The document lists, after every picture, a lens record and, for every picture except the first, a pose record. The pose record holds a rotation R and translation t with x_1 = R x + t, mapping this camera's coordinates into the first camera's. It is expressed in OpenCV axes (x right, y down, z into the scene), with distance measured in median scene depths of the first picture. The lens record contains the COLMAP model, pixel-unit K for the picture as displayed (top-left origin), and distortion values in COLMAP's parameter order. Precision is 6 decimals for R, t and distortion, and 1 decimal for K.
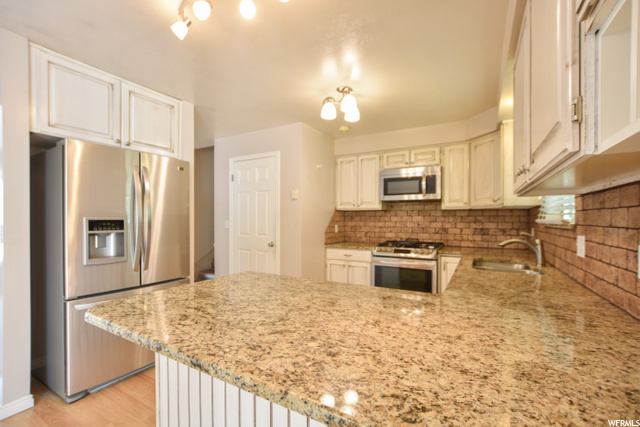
lens RADIAL K [[283.5, 0, 318.4], [0, 283.5, 219.0], [0, 0, 1]] dist [-0.011894, 0.000038]
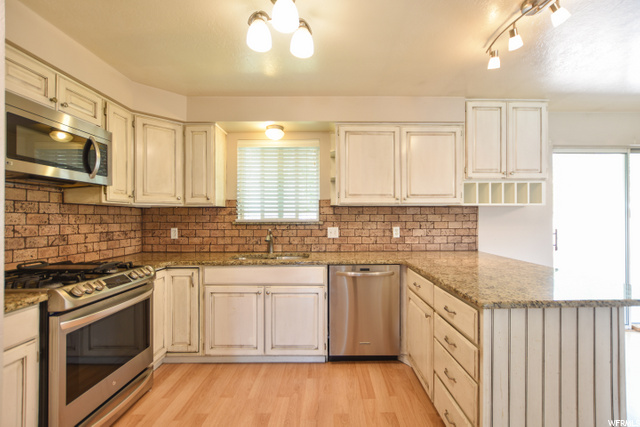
lens RADIAL K [[283.5, 0, 332.9], [0, 283.5, 216.5], [0, 0, 1]] dist [-0.011894, 0.000038]
pose [[-0.511018, 0.005666, 0.859552, -0.324057], [0.000188, 0.999979, -0.006480, -0.001265], [-0.859570, -0.003150, -0.511008, 0.851718]]
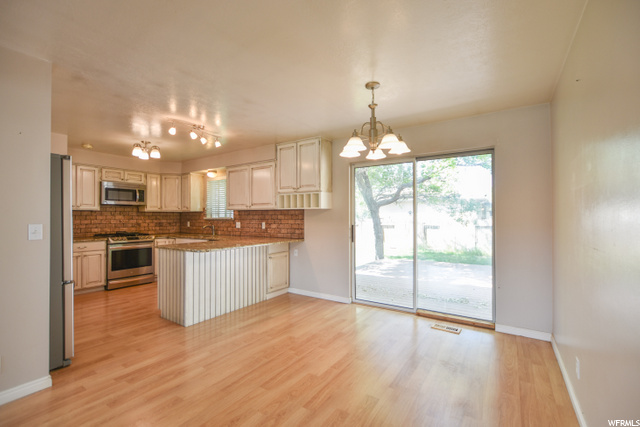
lens RADIAL K [[283.5, 0, 322.6], [0, 283.5, 215.6], [0, 0, 1]] dist [-0.011894, 0.000038]
pose [[0.062055, 0.002707, 0.998069, -1.089762], [0.000470, 0.999996, -0.002742, -0.005518], [-0.998073, 0.000639, 0.062053, -0.122214]]
